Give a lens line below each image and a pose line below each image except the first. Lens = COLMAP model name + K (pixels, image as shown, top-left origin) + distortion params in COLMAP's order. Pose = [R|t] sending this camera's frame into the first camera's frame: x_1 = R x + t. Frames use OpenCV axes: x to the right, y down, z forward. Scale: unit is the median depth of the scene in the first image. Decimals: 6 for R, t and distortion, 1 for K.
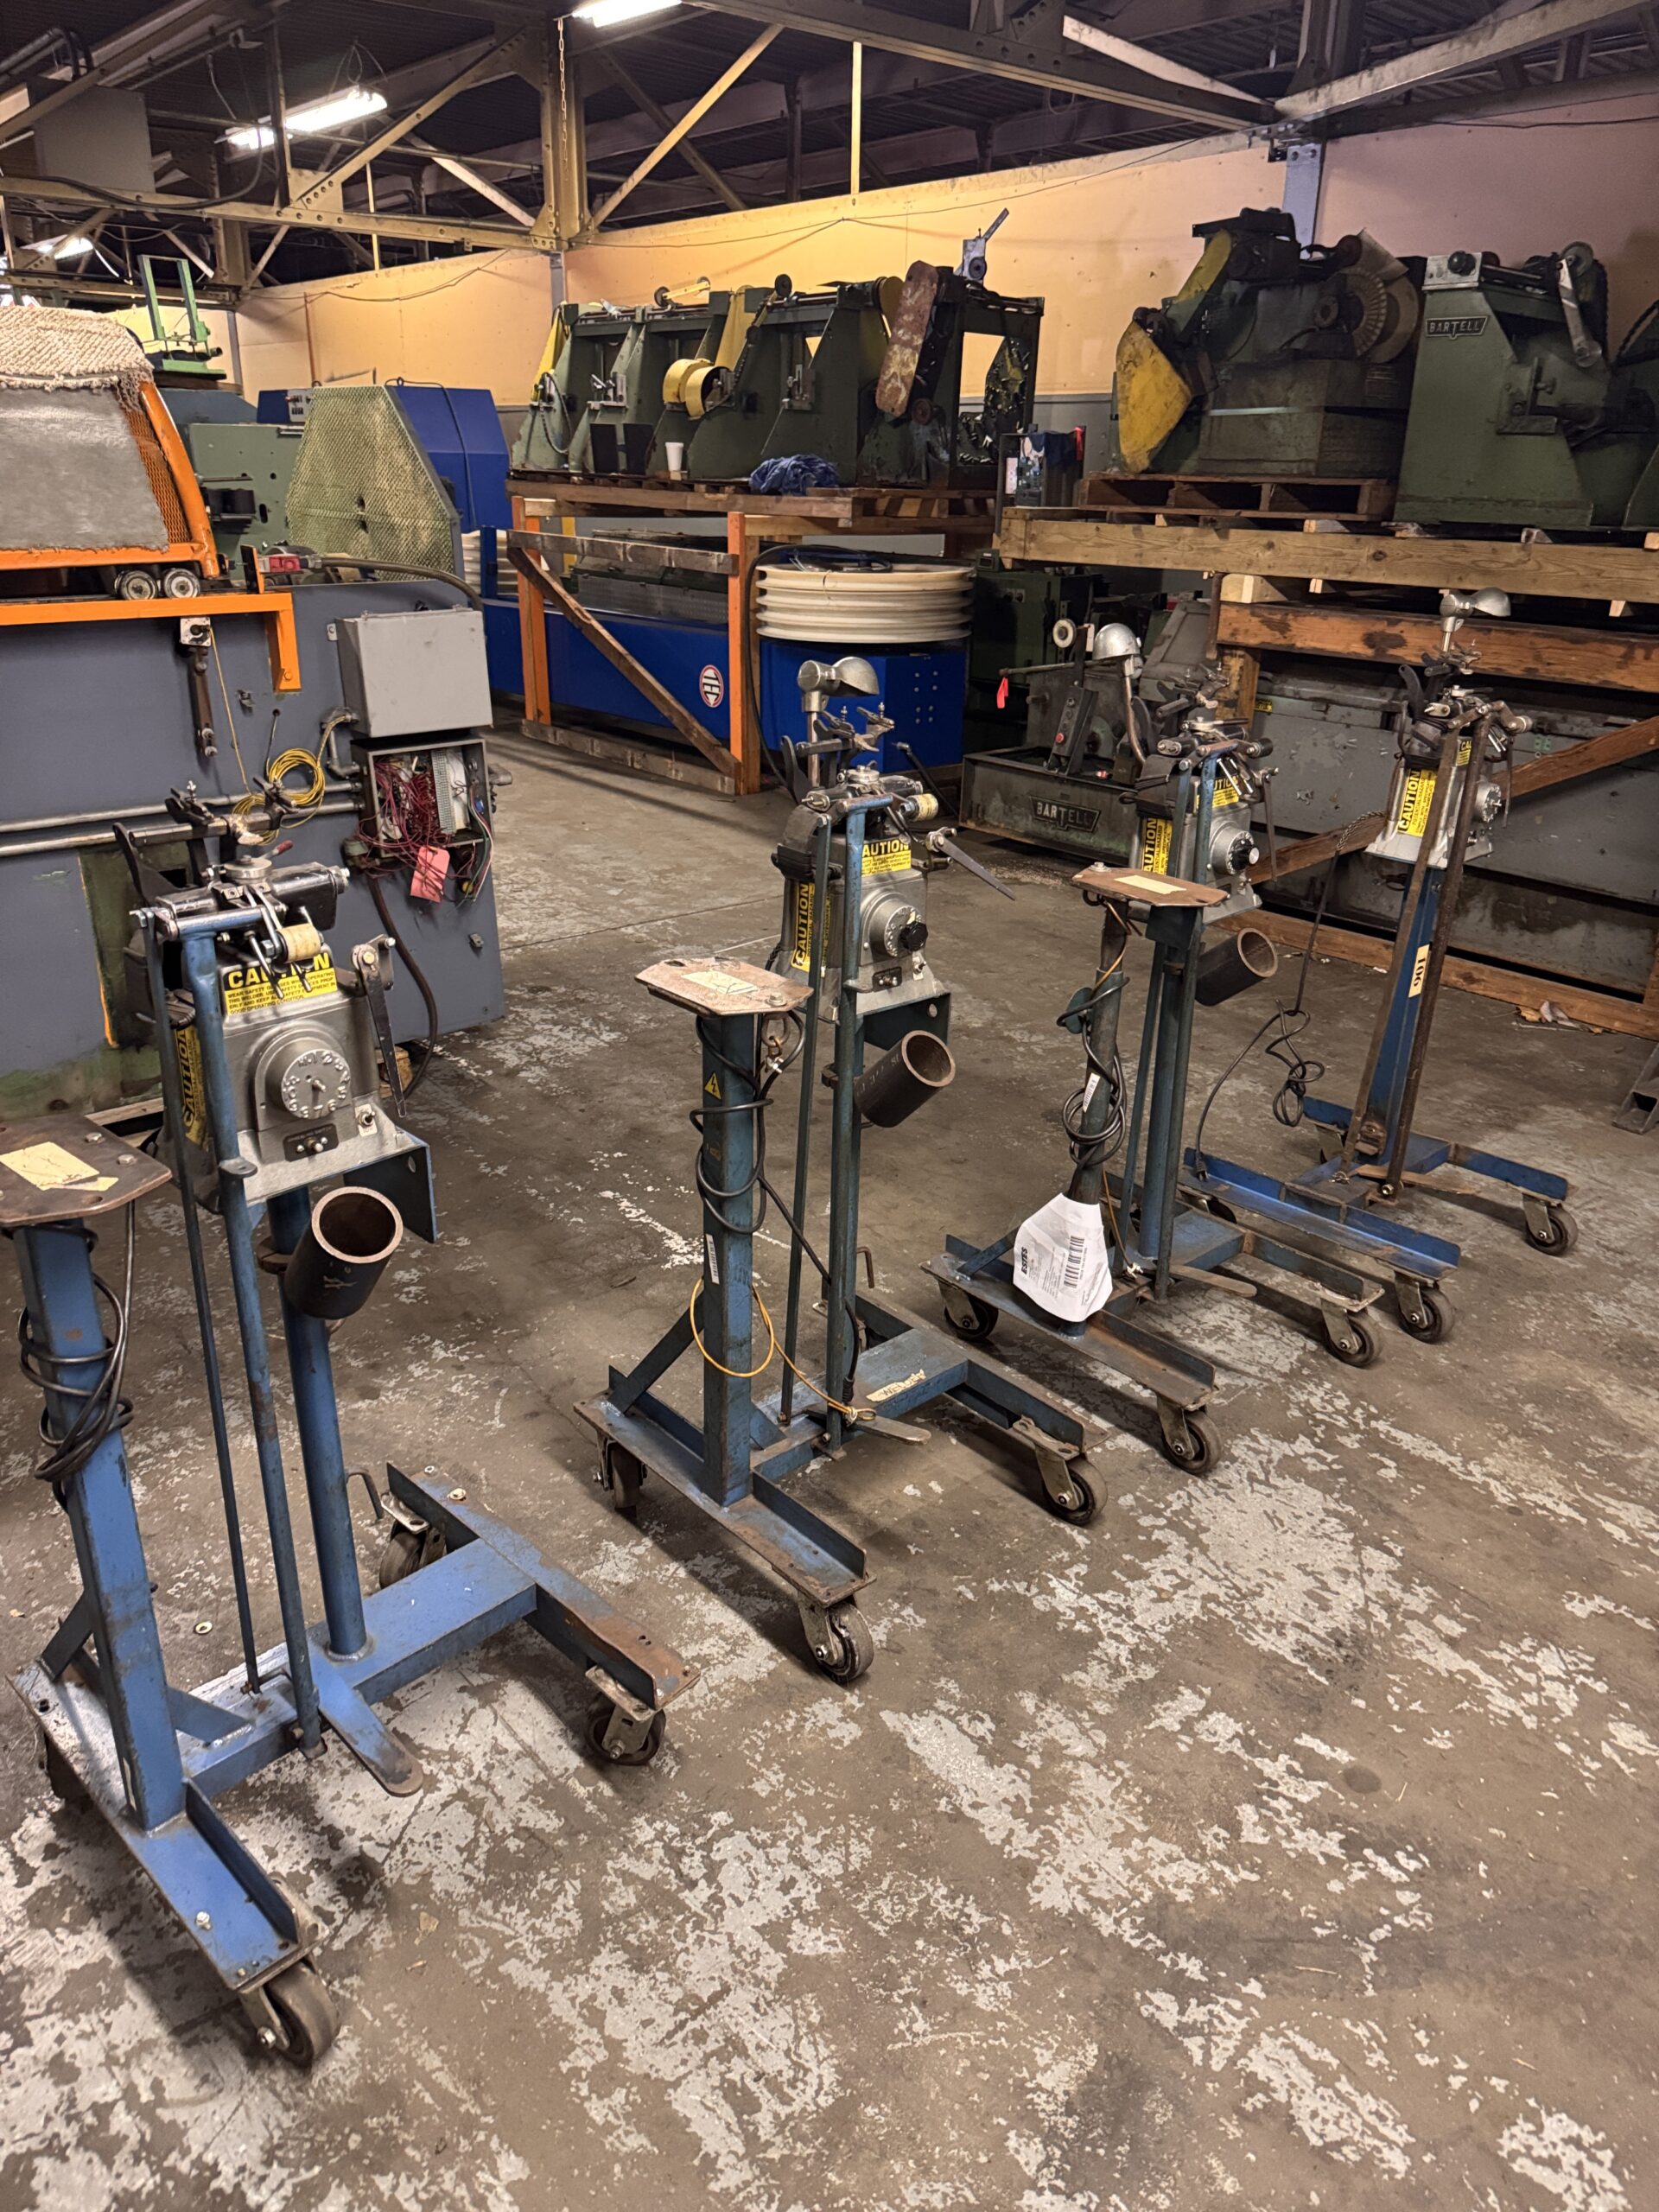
lens RADIAL K [[1571.0, 0, 792.2], [0, 1571.0, 1047.4], [0, 0, 1]] dist [0.098158, -0.135937]
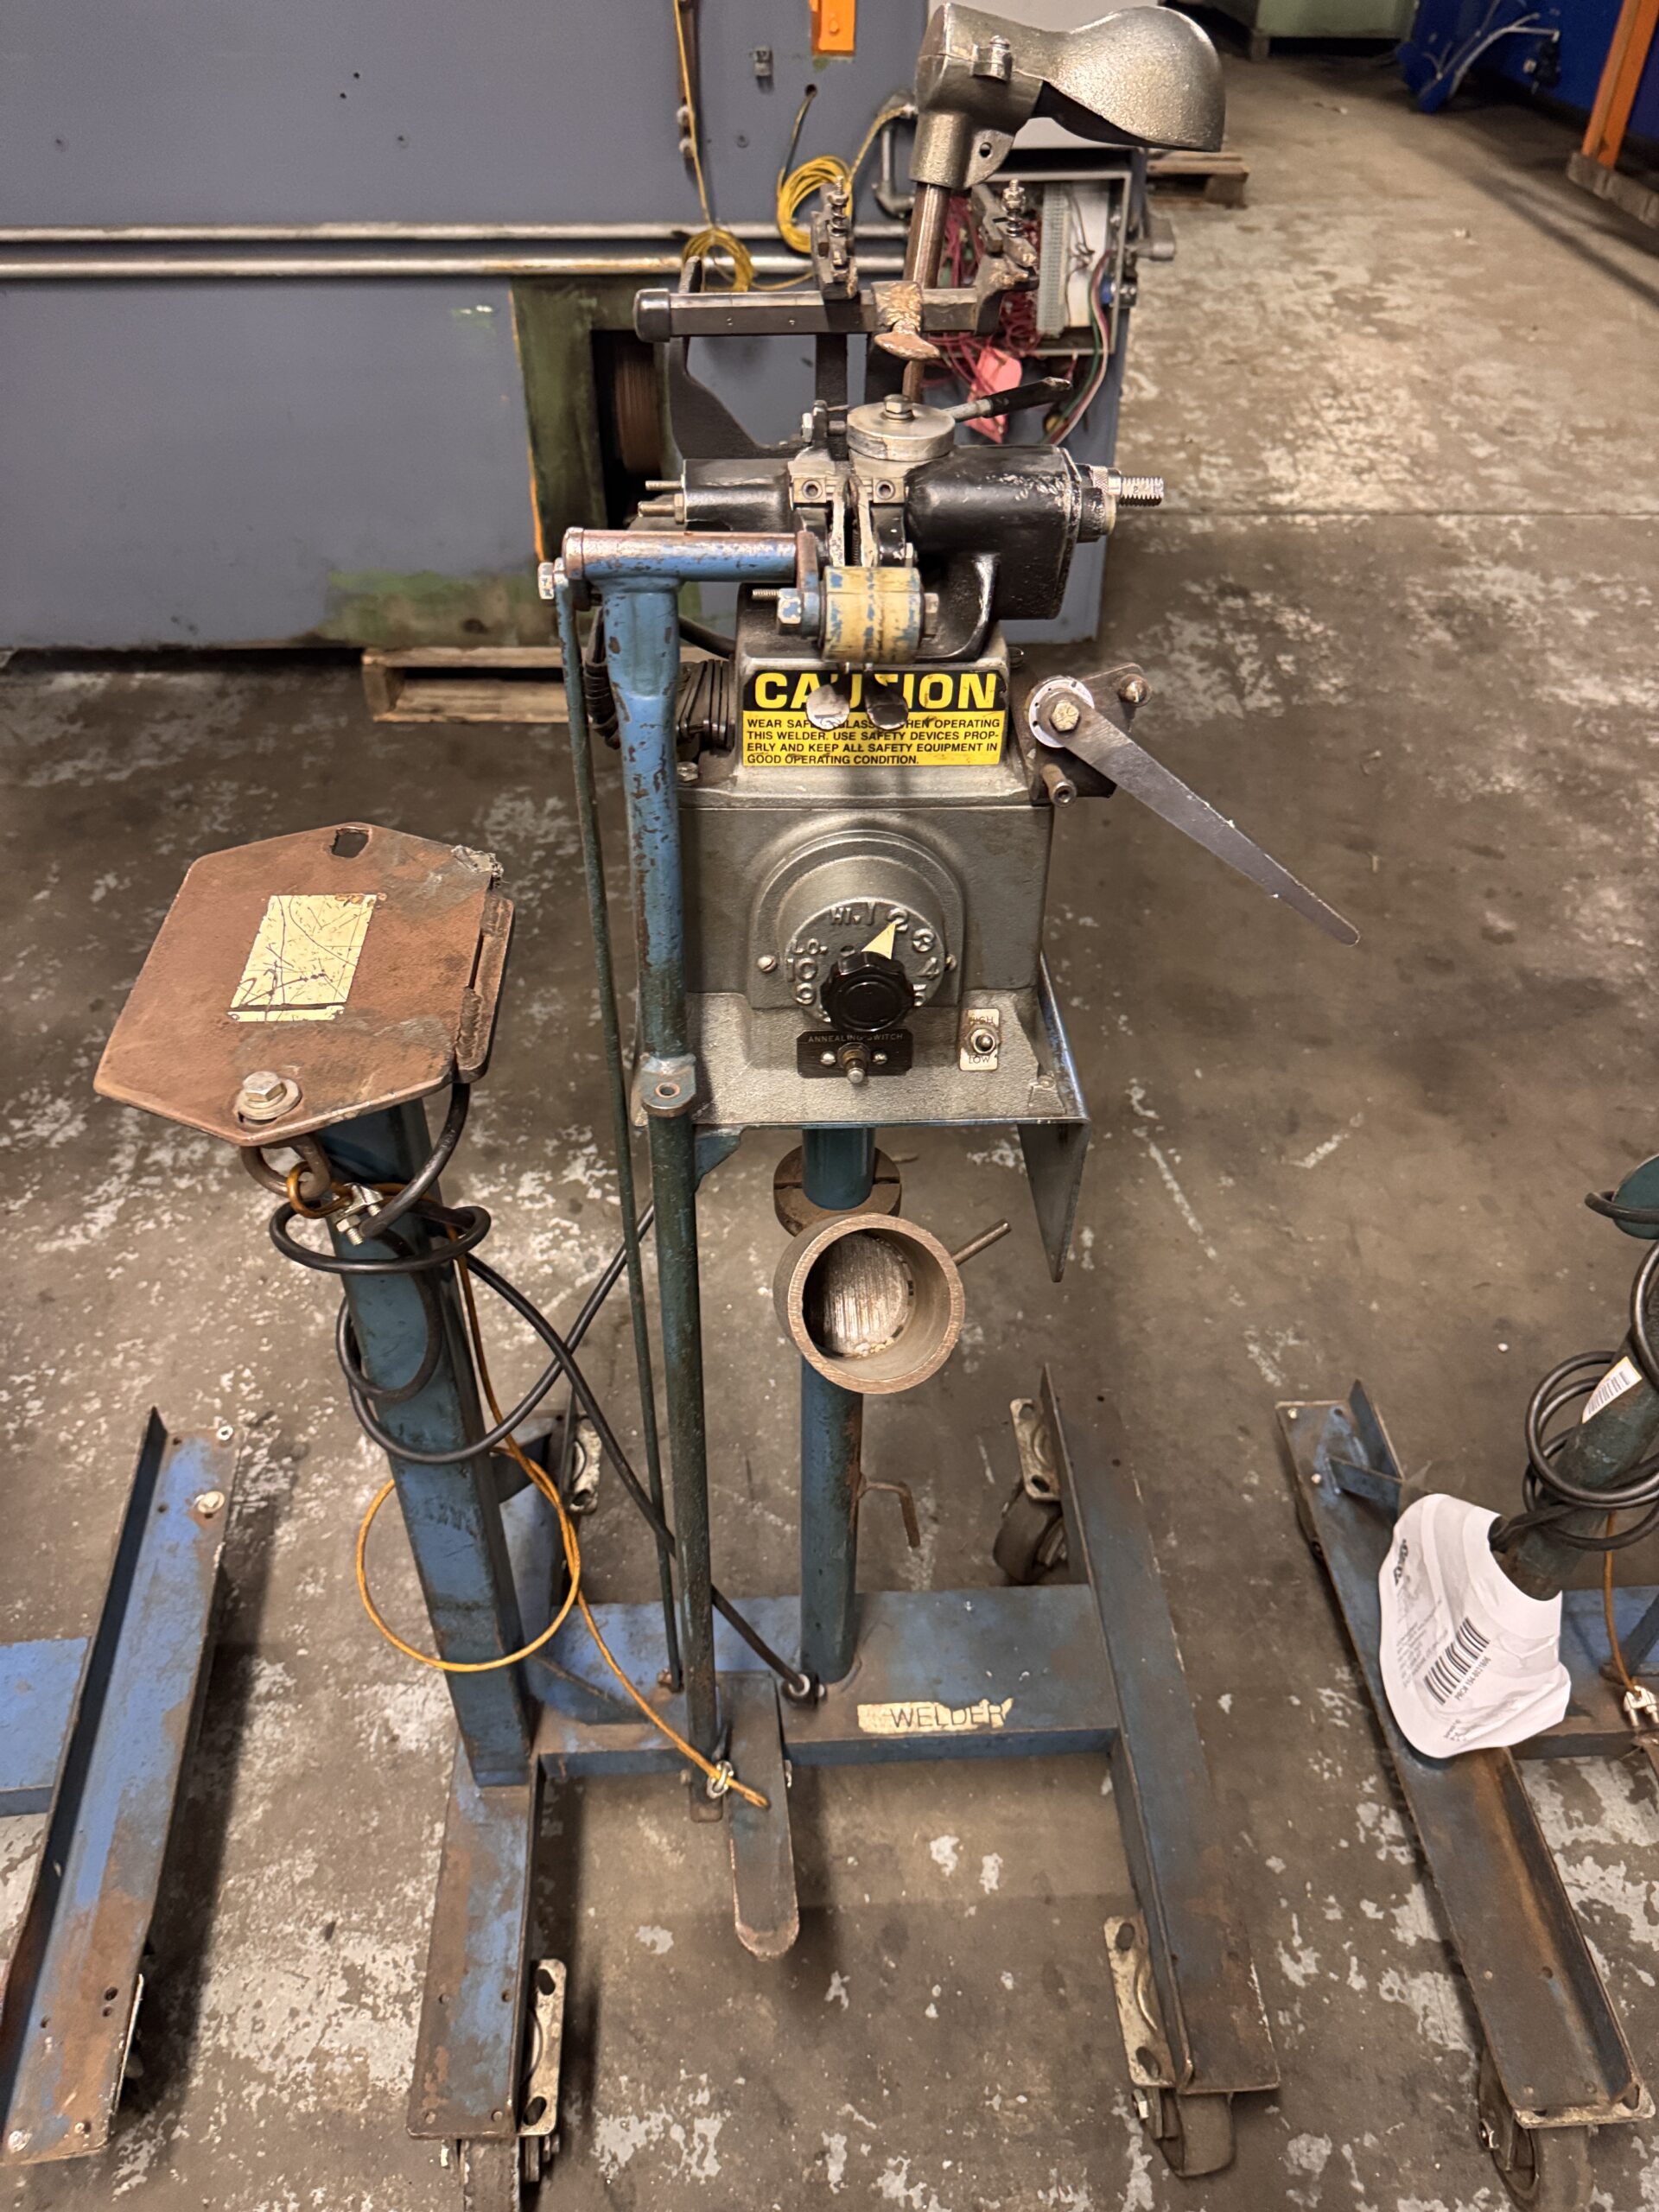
lens RADIAL K [[1571.0, 0, 792.2], [0, 1571.0, 1047.4], [0, 0, 1]] dist [0.098158, -0.135937]
pose [[0.785659, 0.384176, -0.484921, 0.115361], [-0.210202, 0.902961, 0.374801, -0.090996], [0.581855, -0.192534, 0.790174, 0.367422]]
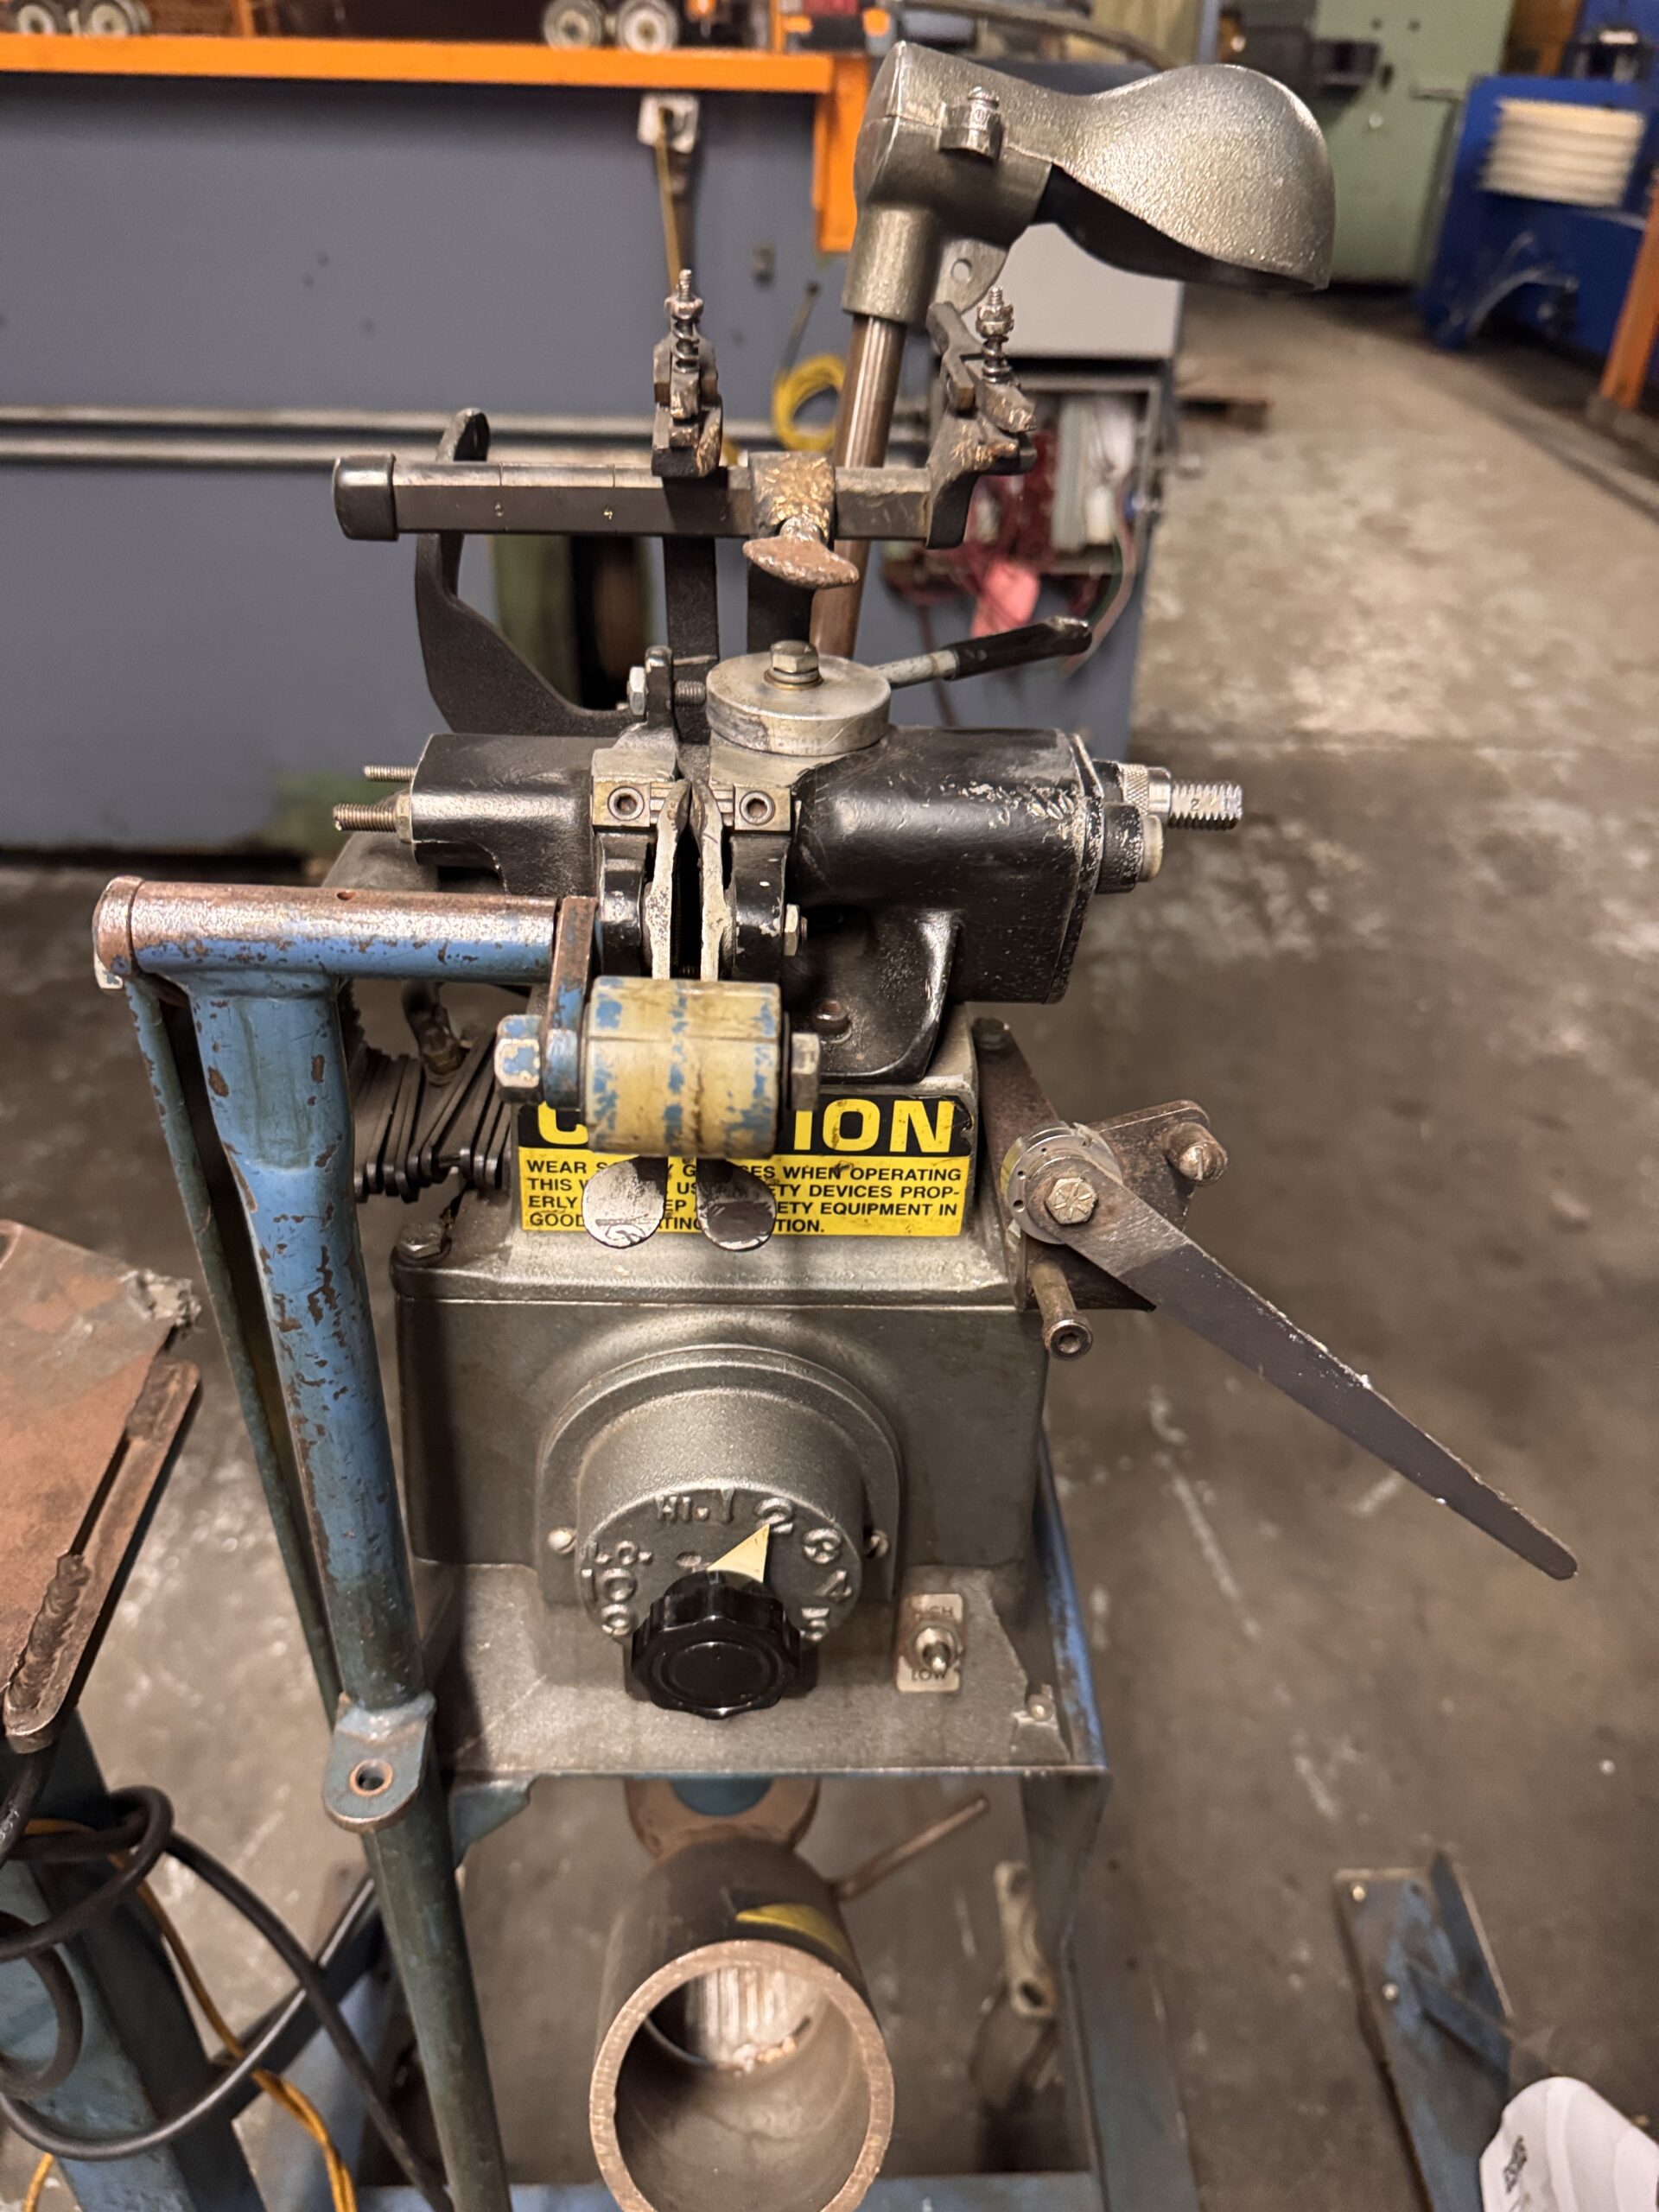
lens RADIAL K [[1571.0, 0, 792.2], [0, 1571.0, 1047.4], [0, 0, 1]] dist [0.098158, -0.135937]
pose [[0.769101, 0.355414, -0.531192, 0.076985], [-0.241030, 0.931045, 0.273969, -0.096094], [0.591936, -0.082676, 0.801733, 0.439515]]
